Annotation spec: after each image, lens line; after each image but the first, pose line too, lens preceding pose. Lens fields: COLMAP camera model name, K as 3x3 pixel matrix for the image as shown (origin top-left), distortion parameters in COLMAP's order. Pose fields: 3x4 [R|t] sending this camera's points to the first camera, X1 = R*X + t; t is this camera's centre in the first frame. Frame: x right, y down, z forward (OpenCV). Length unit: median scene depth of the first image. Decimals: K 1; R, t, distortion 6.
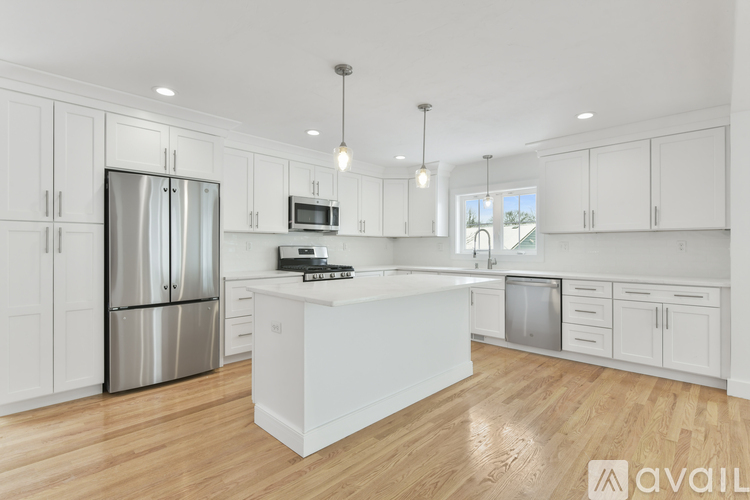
lens RADIAL K [[359.1, 0, 381.3], [0, 359.1, 244.0], [0, 0, 1]] dist [0.005292, 0.000254]
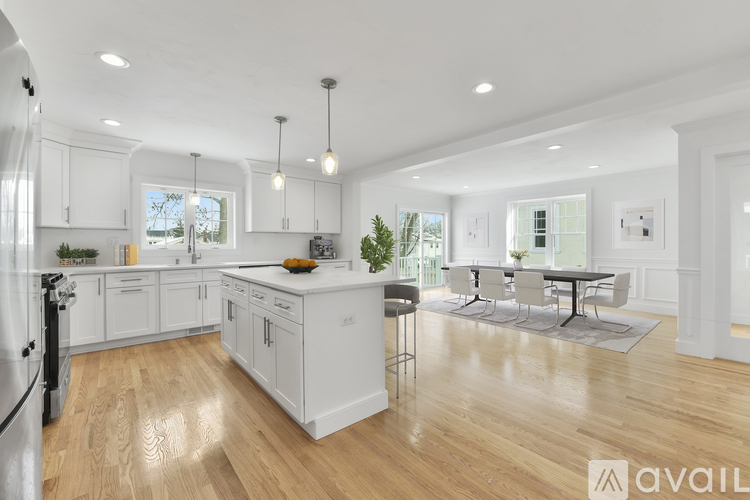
lens RADIAL K [[318.5, 0, 376.1], [0, 318.5, 244.3], [0, 0, 1]] dist [0.002380, 0.000018]
pose [[0.113398, -0.005653, 0.993534, -0.567404], [-0.009962, 0.999927, 0.006826, 0.002931], [-0.993500, -0.010672, 0.113333, 0.387984]]
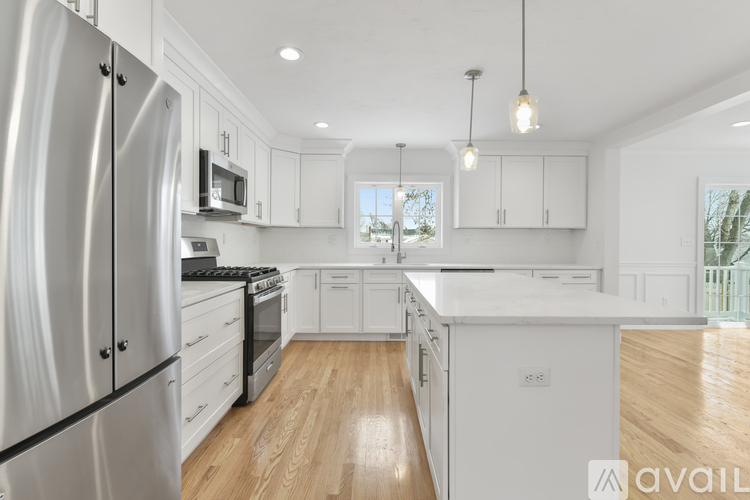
lens RADIAL K [[359.1, 0, 379.4], [0, 359.1, 245.4], [0, 0, 1]] dist [0.005292, 0.000254]
pose [[0.716661, -0.005686, 0.697399, -0.418145], [-0.011821, 0.999724, 0.020299, 0.003190], [-0.697322, -0.022791, 0.716396, 0.361222]]
